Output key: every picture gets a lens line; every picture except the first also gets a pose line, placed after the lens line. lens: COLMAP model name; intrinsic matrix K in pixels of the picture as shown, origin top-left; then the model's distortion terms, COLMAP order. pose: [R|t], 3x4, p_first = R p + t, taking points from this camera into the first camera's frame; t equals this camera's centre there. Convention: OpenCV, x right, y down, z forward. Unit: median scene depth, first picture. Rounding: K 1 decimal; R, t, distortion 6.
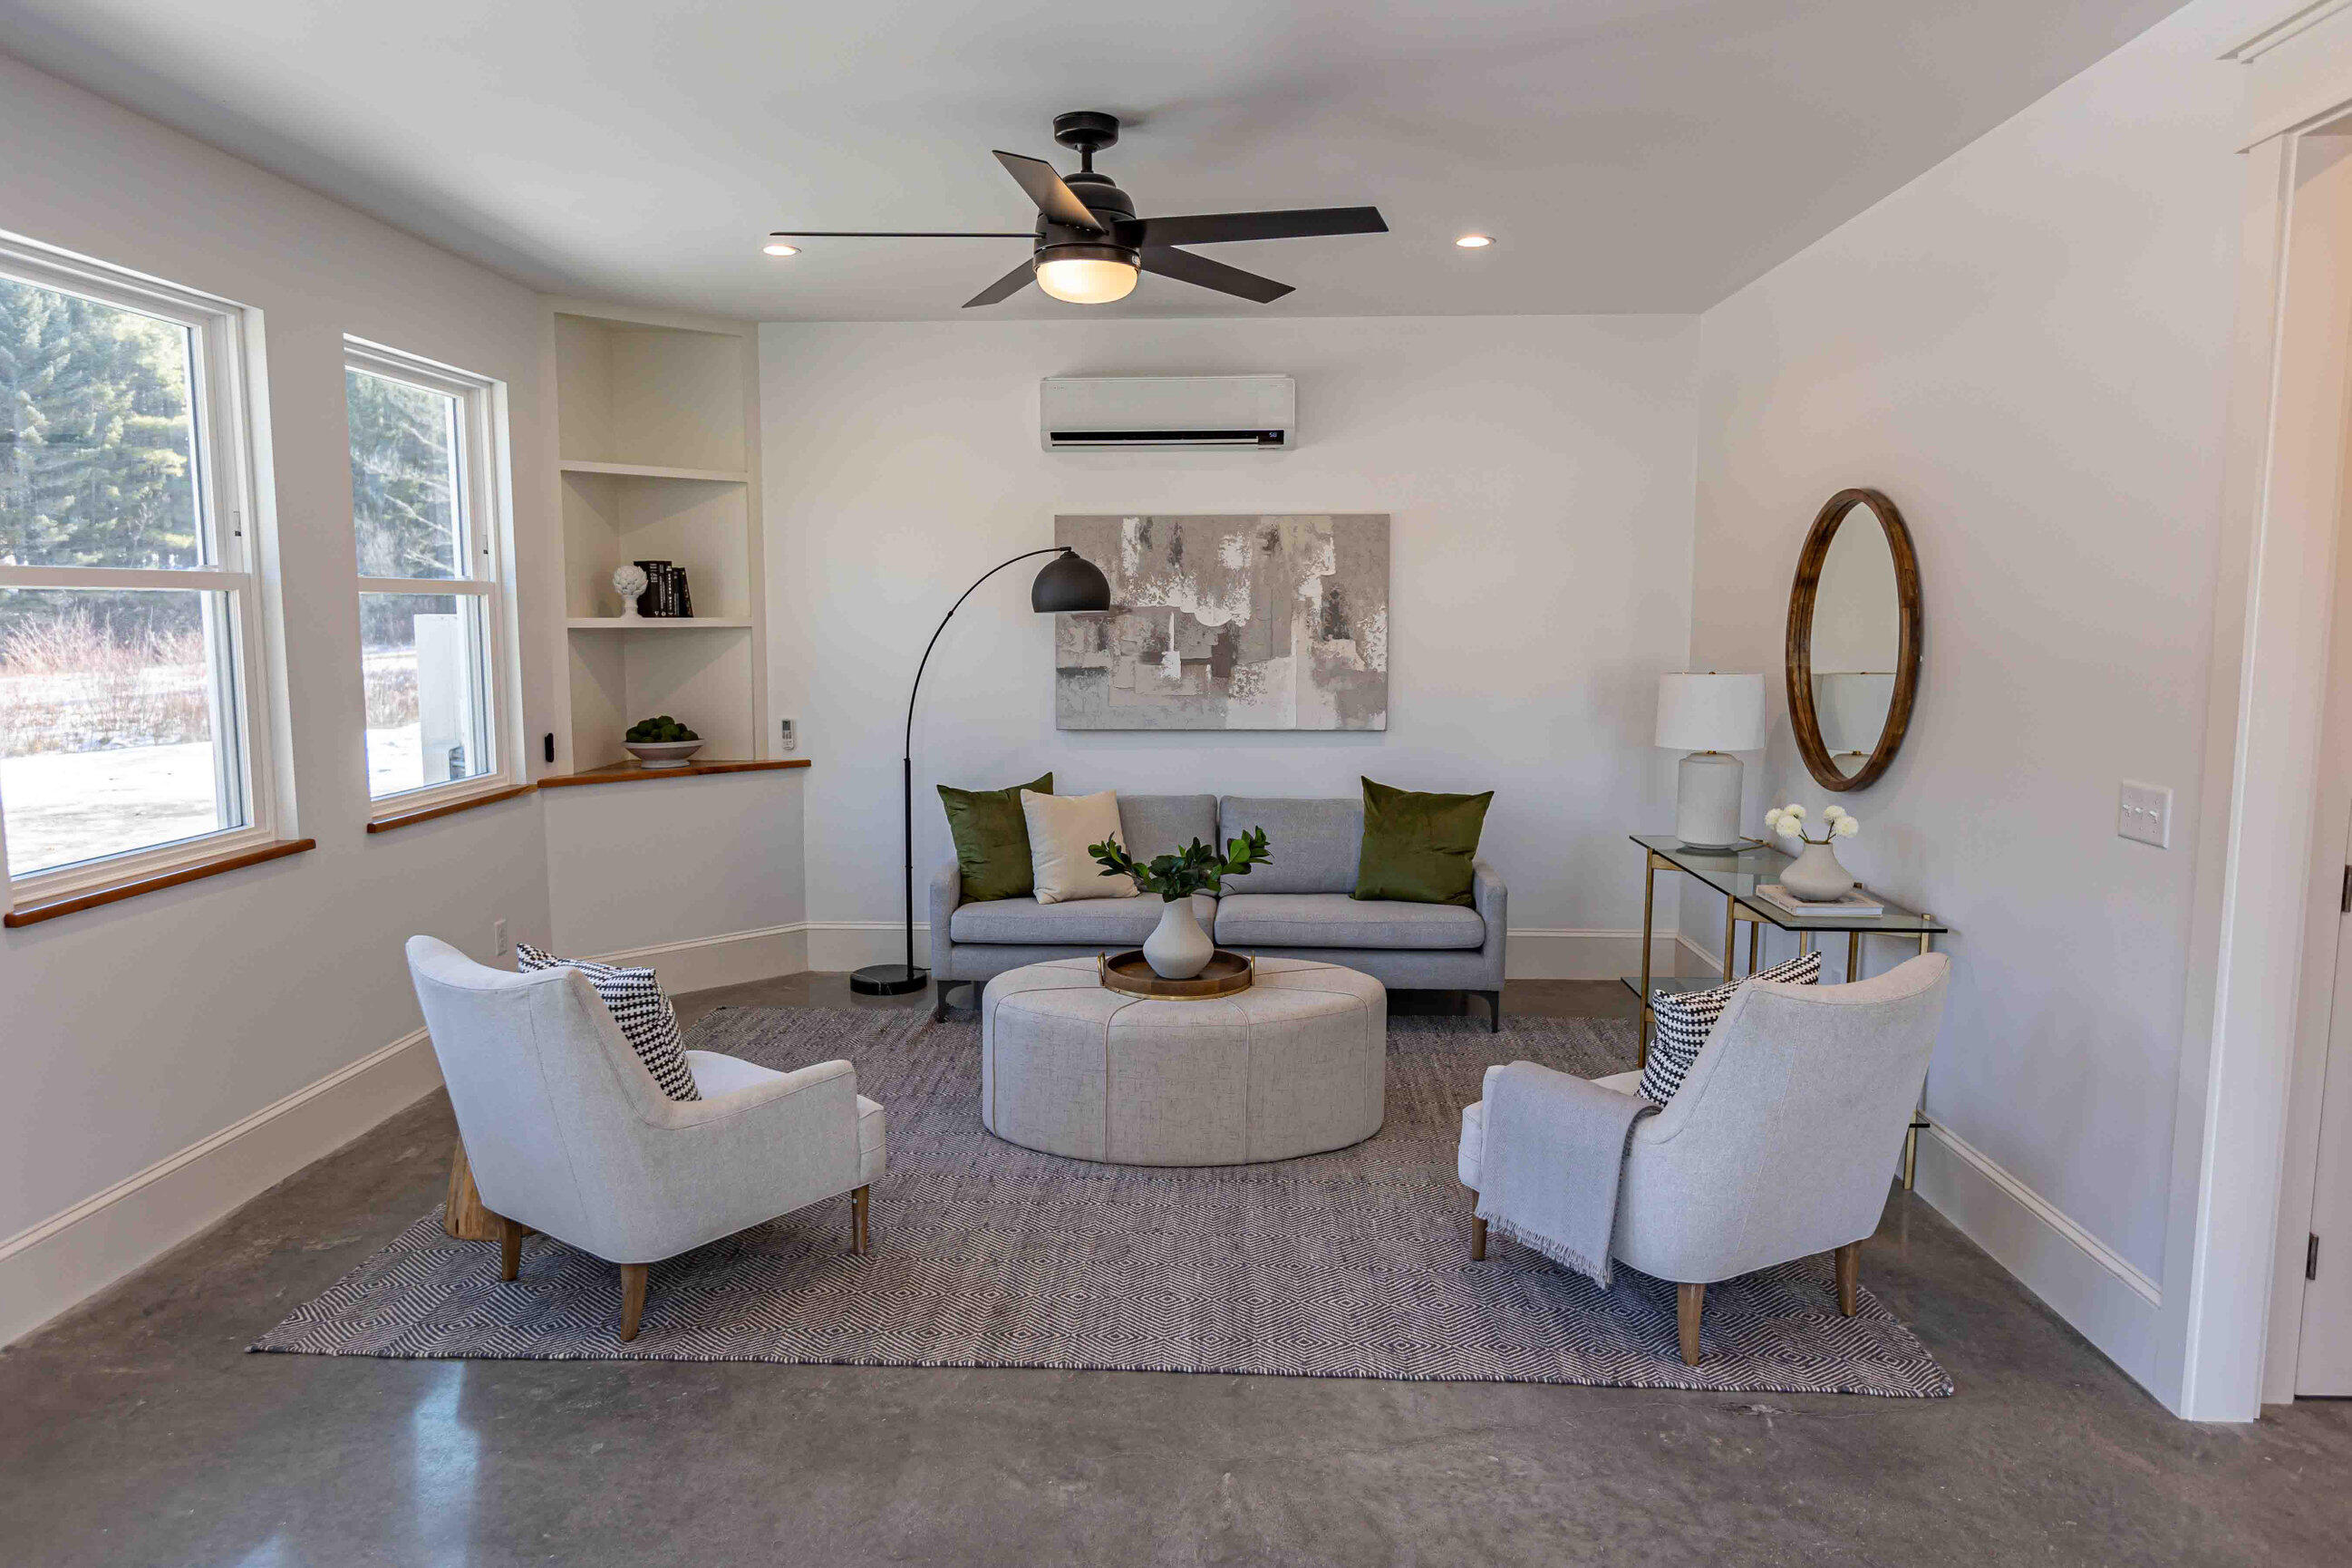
lens RADIAL K [[1494.0, 0, 1179.4], [0, 1494.0, 787.0], [0, 0, 1]] dist [-0.006831, -0.001183]
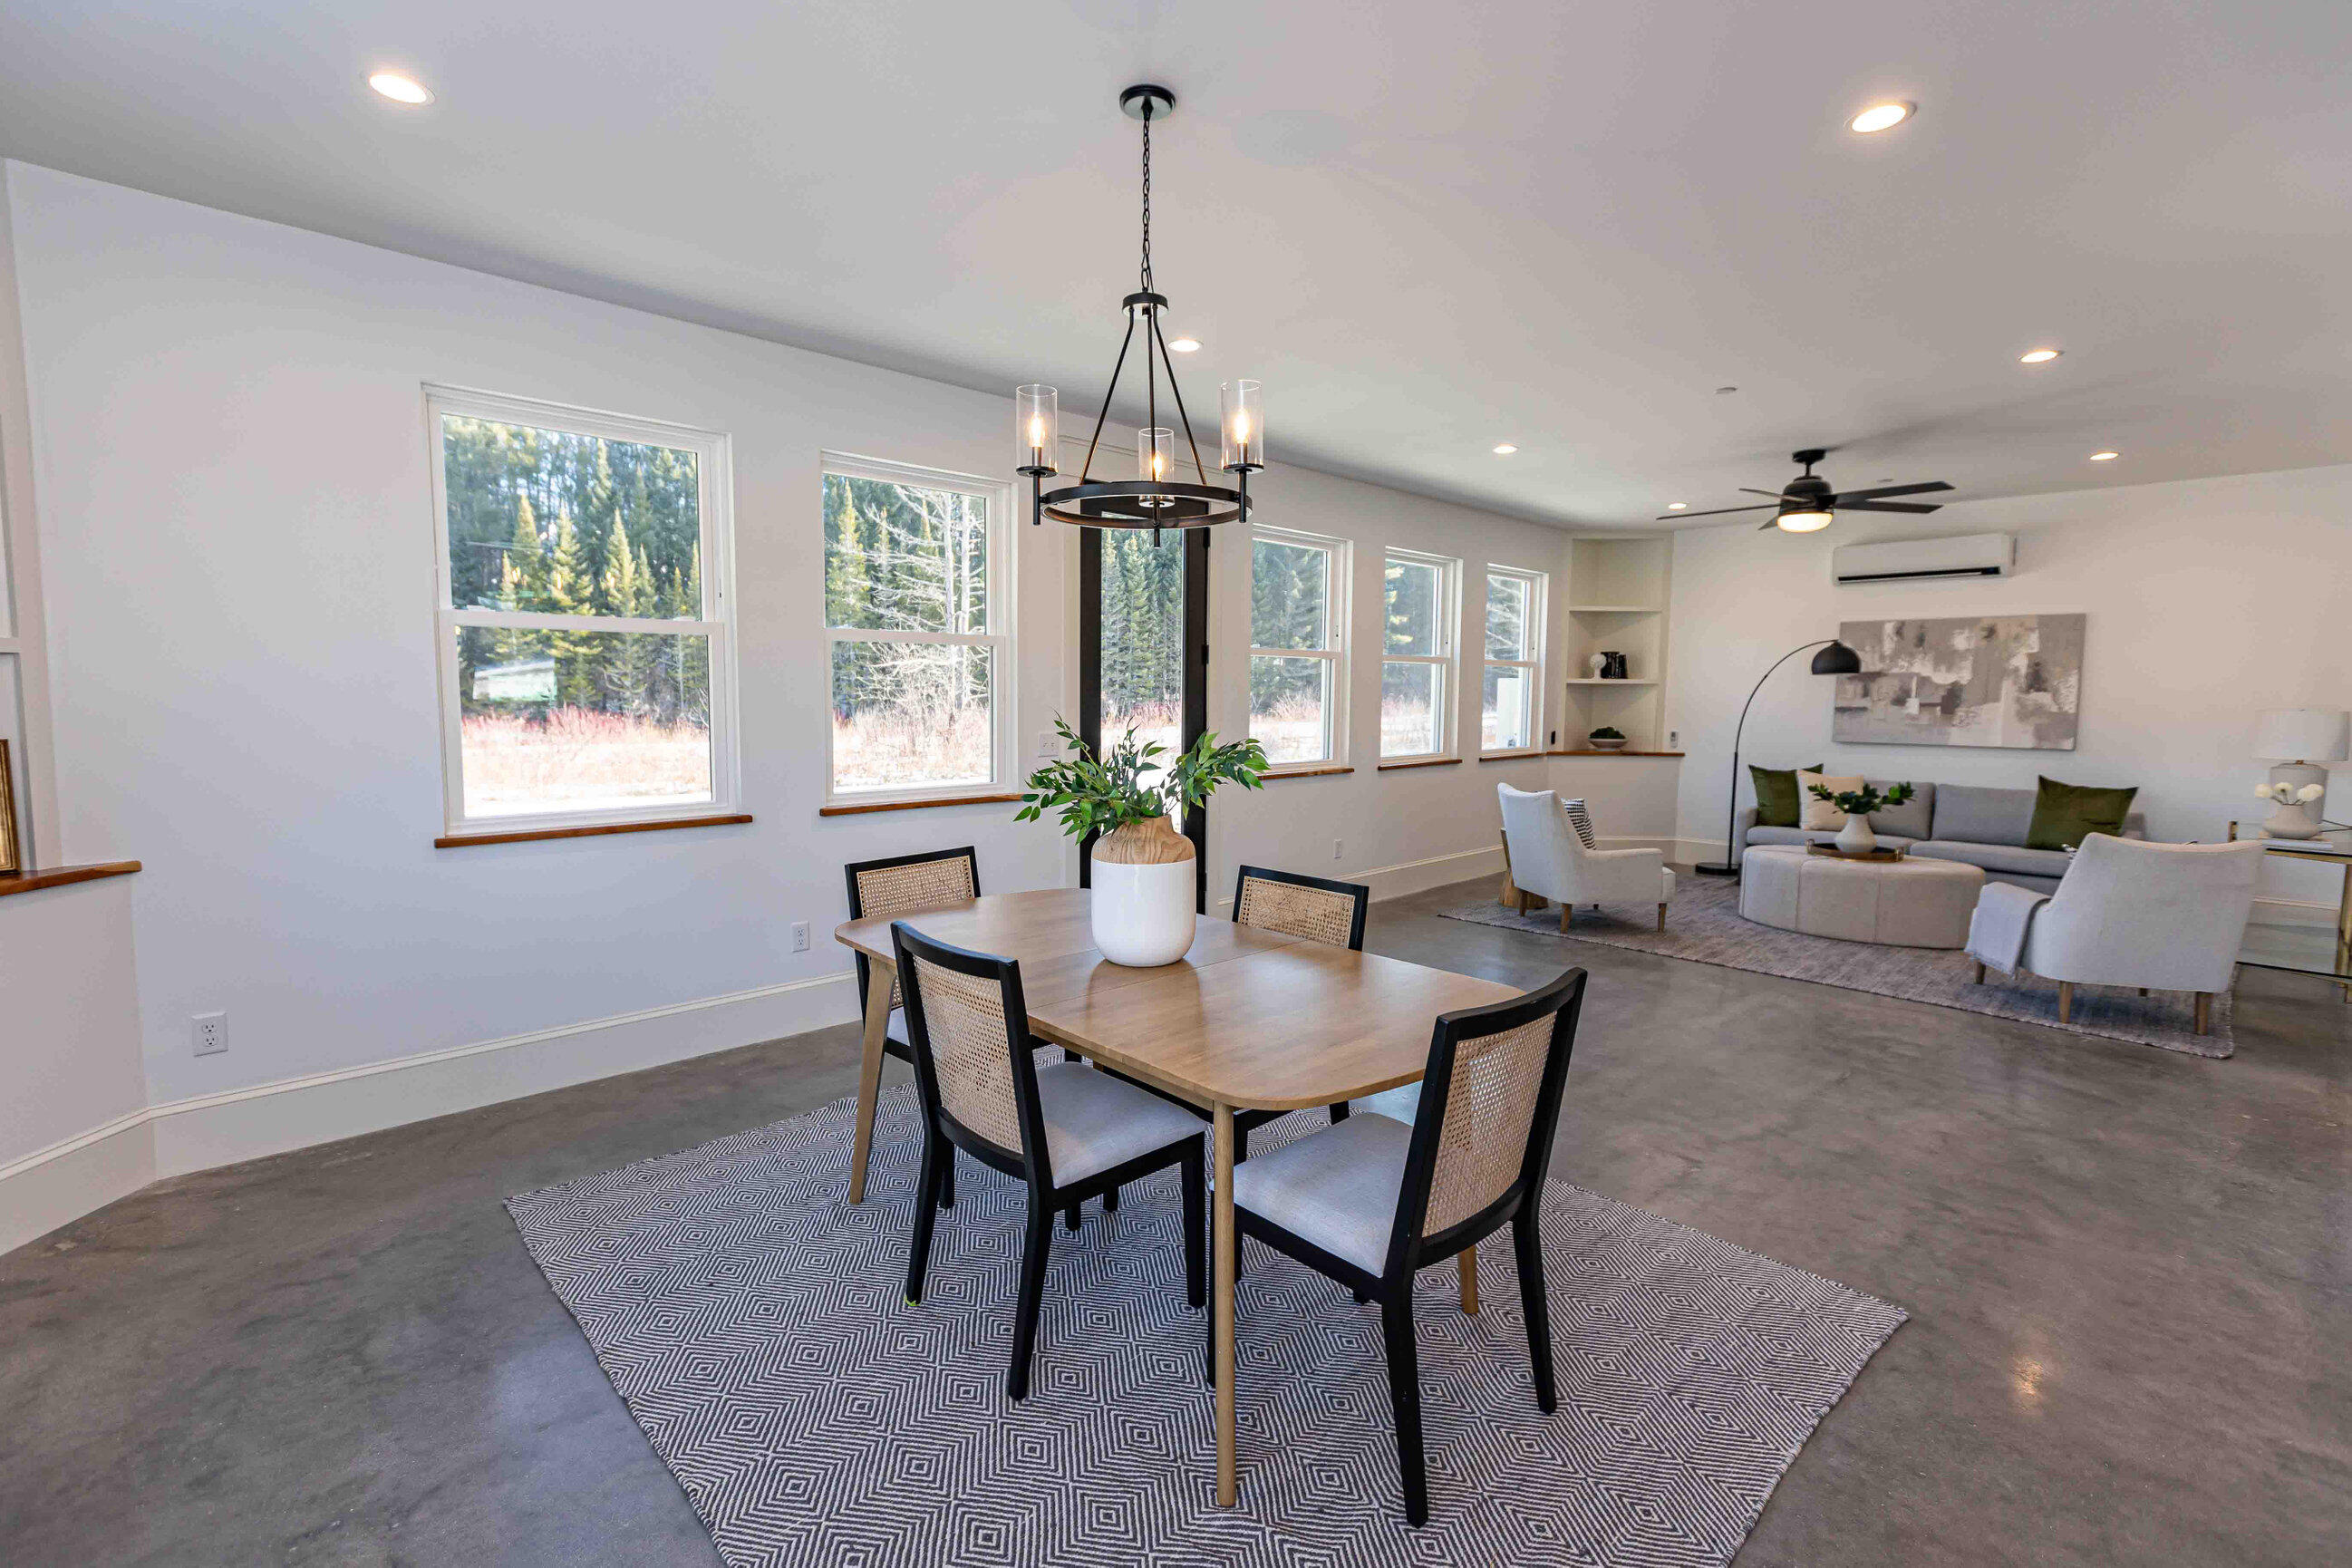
lens RADIAL K [[1056.7, 0, 1174.1], [0, 1056.7, 785.0], [0, 0, 1]] dist [-0.001762, 0.000022]
pose [[0.733323, 0.065884, -0.676681, 0.206689], [-0.086739, 0.996227, 0.002996, 0.080698], [0.674325, 0.056497, 0.736270, -0.474740]]
